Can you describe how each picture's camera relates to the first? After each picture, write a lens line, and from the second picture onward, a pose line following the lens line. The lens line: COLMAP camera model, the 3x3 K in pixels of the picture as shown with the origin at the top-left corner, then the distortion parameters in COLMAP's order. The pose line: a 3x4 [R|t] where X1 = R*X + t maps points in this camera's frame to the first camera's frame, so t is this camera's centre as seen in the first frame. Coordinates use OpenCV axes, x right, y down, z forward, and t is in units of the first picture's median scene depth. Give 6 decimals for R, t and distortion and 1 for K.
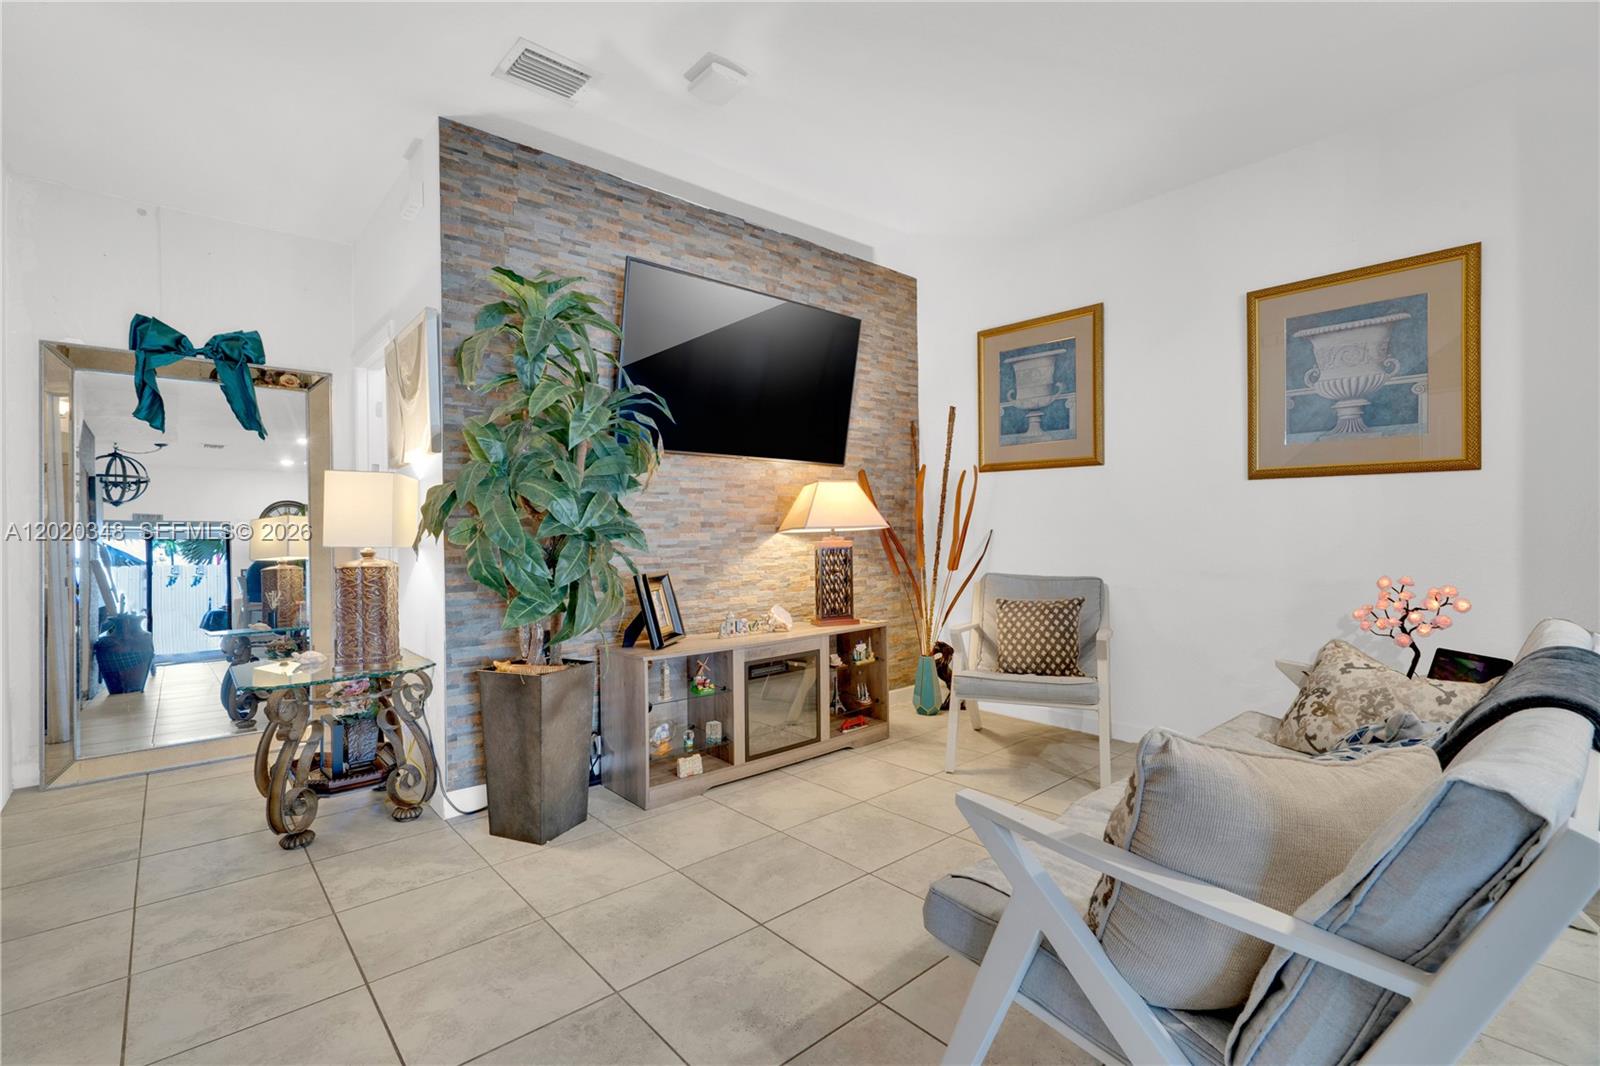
lens RADIAL K [[725.4, 0, 793.4], [0, 725.4, 526.5], [0, 0, 1]] dist [-0.002984, 0.004928]
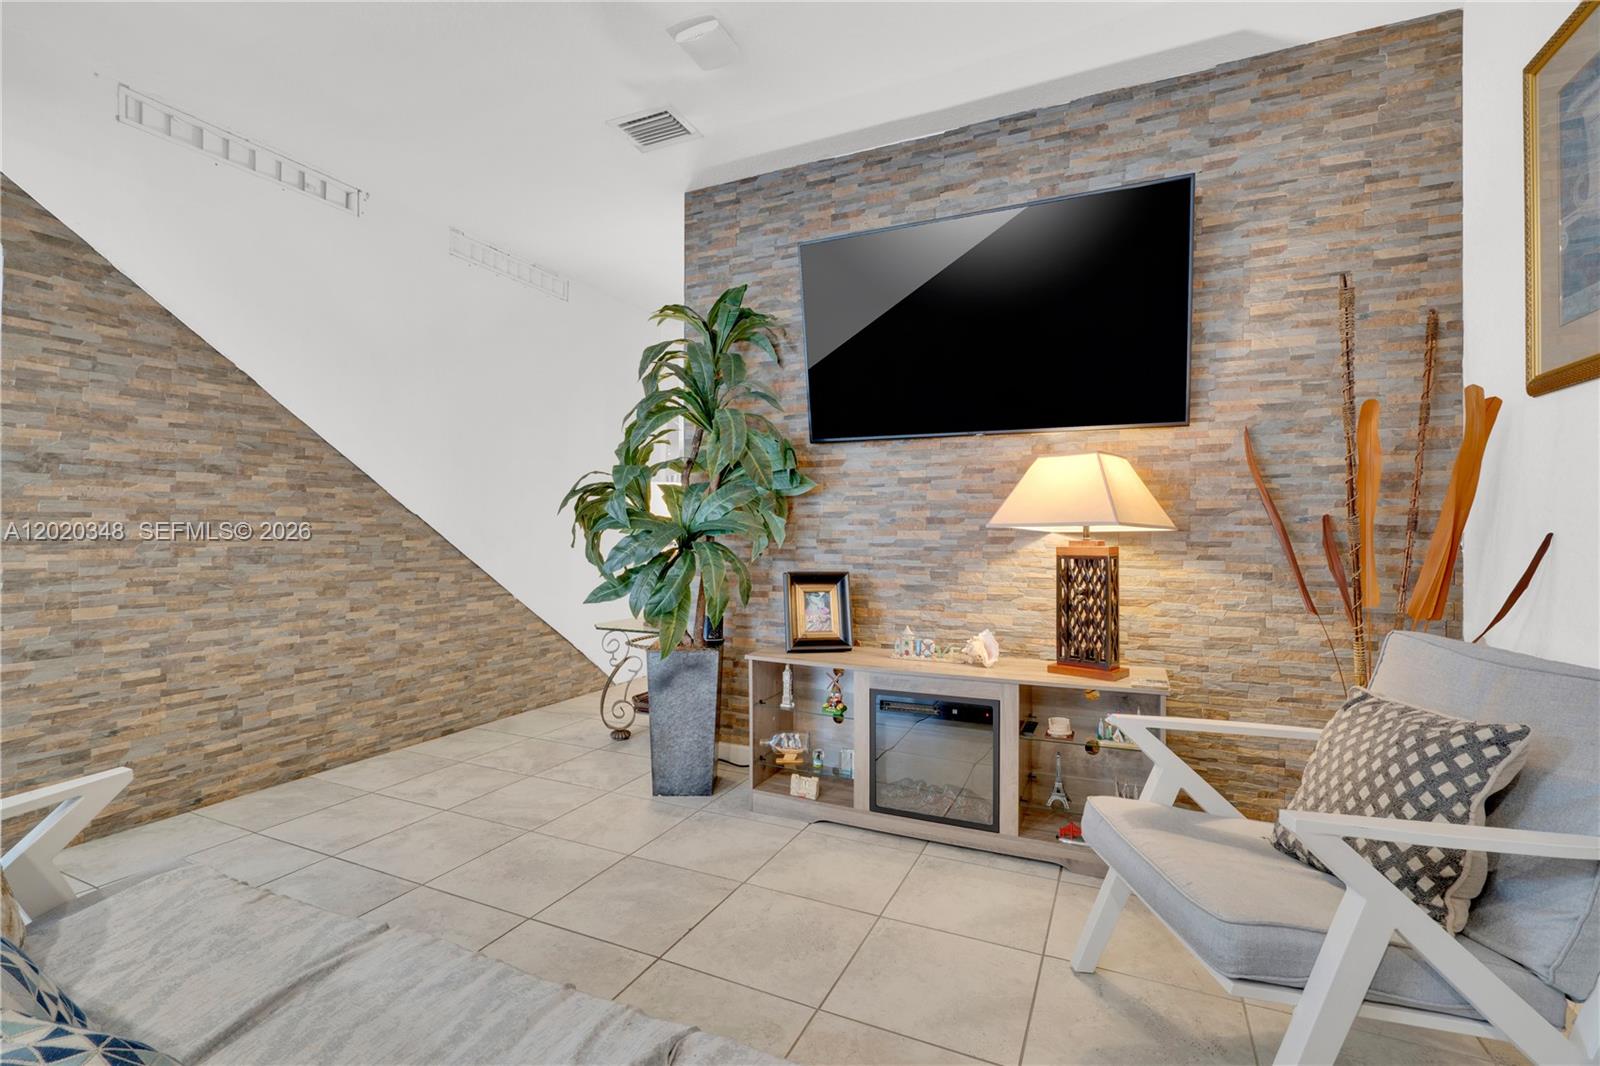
lens RADIAL K [[725.4, 0, 793.4], [0, 725.4, 526.5], [0, 0, 1]] dist [-0.002984, 0.004928]
pose [[0.398815, 0.008863, -0.916989, 0.579040], [-0.002048, 0.999959, 0.008774, -0.002854], [0.917029, -0.001621, 0.398817, 0.531484]]
